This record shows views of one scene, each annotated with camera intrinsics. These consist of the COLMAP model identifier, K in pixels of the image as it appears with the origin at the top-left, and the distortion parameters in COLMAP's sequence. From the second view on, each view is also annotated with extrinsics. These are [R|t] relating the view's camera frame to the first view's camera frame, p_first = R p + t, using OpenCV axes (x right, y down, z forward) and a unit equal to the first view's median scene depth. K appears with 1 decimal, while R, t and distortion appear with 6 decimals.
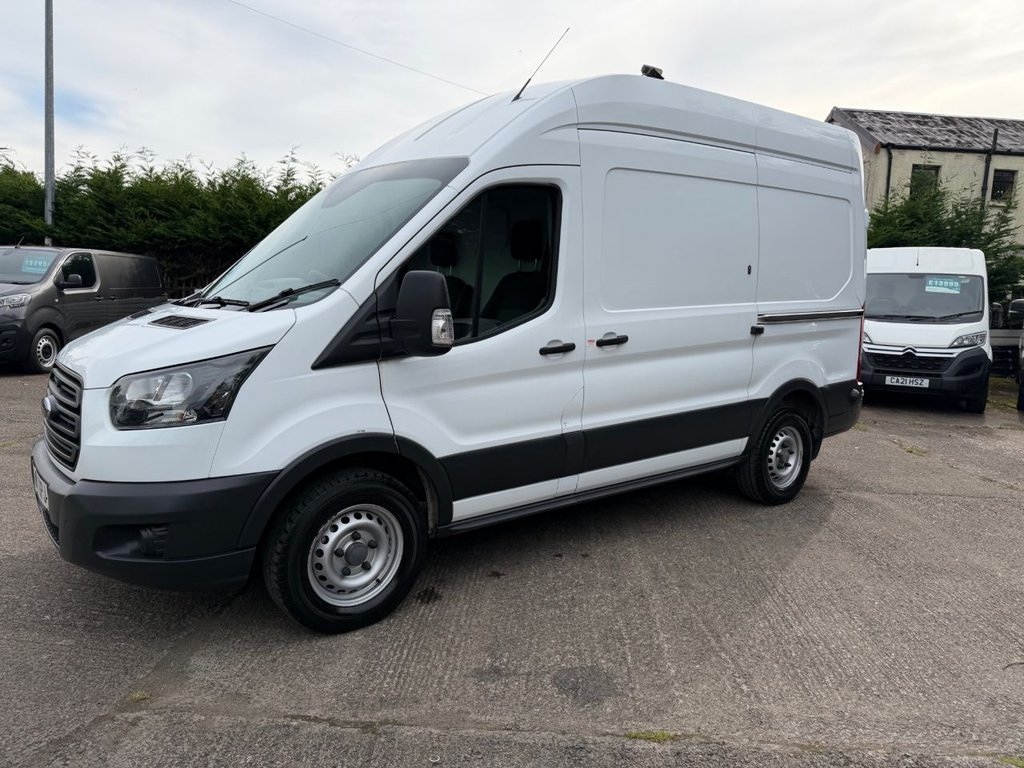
lens RADIAL K [[722.9, 0, 510.4], [0, 722.9, 387.1], [0, 0, 1]] dist [0.042931, -0.054519]
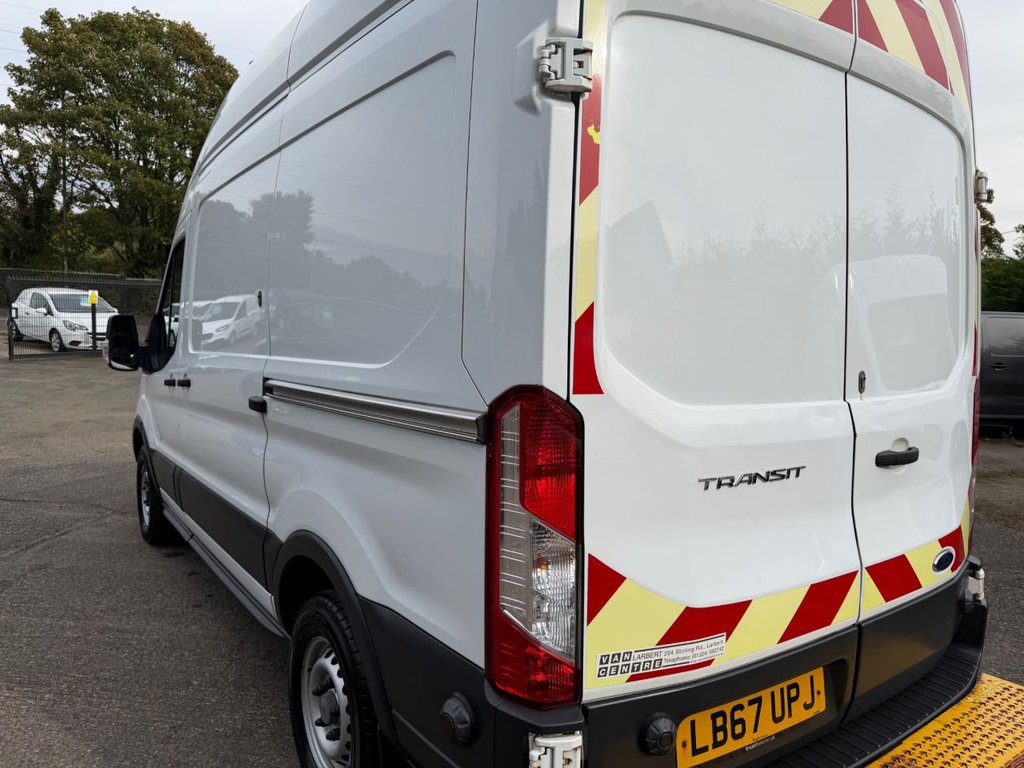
lens RADIAL K [[724.8, 0, 514.6], [0, 724.8, 390.9], [0, 0, 1]] dist [0.032963, -0.043926]
pose [[-0.048821, 0.066830, -0.996569, 1.106318], [-0.167894, 0.983013, 0.074146, -0.203185], [0.984595, 0.170937, -0.036771, 1.508610]]
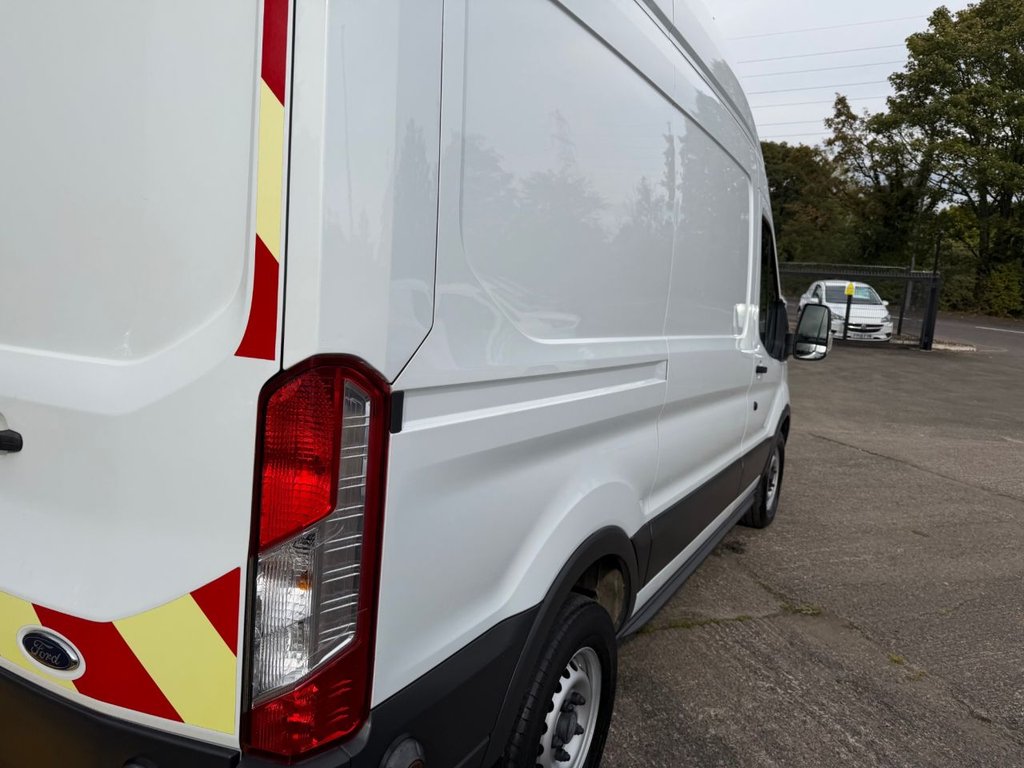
lens RADIAL K [[724.8, 0, 508.8], [0, 724.8, 381.7], [0, 0, 1]] dist [0.032963, -0.043926]
pose [[-0.921468, -0.031361, -0.387186, 0.462633], [-0.139795, 0.956727, 0.255207, -0.315505], [0.362428, 0.289292, -0.885978, 2.178912]]
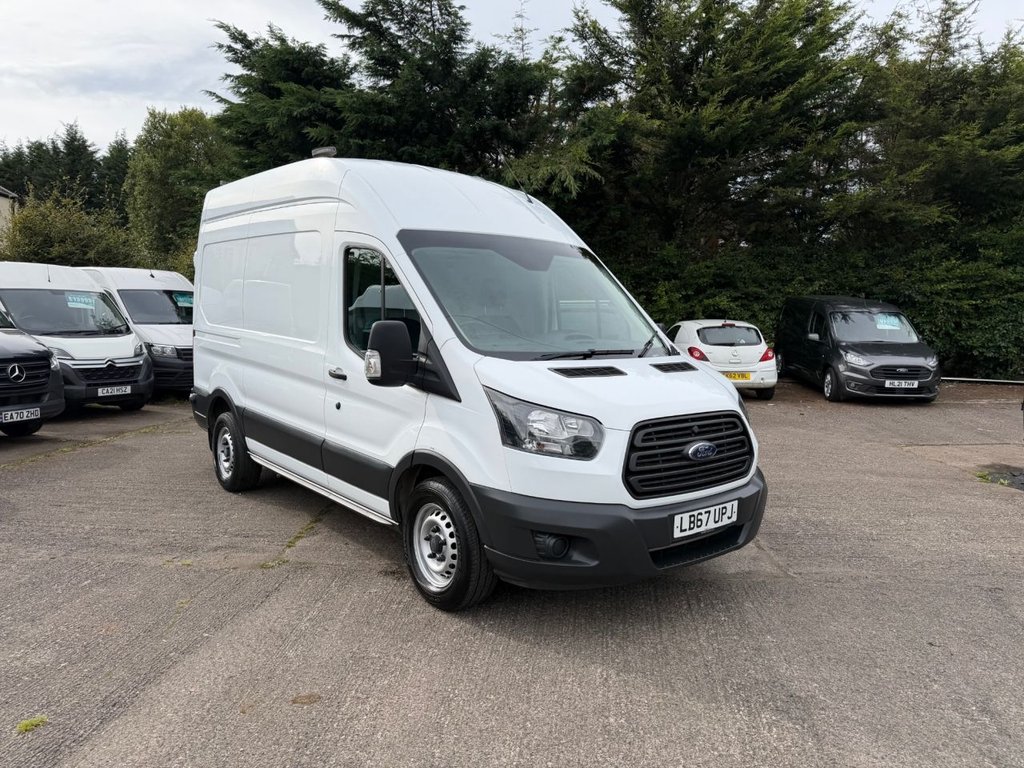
lens RADIAL K [[722.9, 0, 521.8], [0, 722.9, 376.7], [0, 0, 1]] dist [0.042931, -0.054519]
pose [[-0.025901, -0.111681, 0.993407, -1.500512], [0.118107, 0.986438, 0.113977, -0.218307], [-0.992663, 0.120281, -0.012360, 1.091320]]
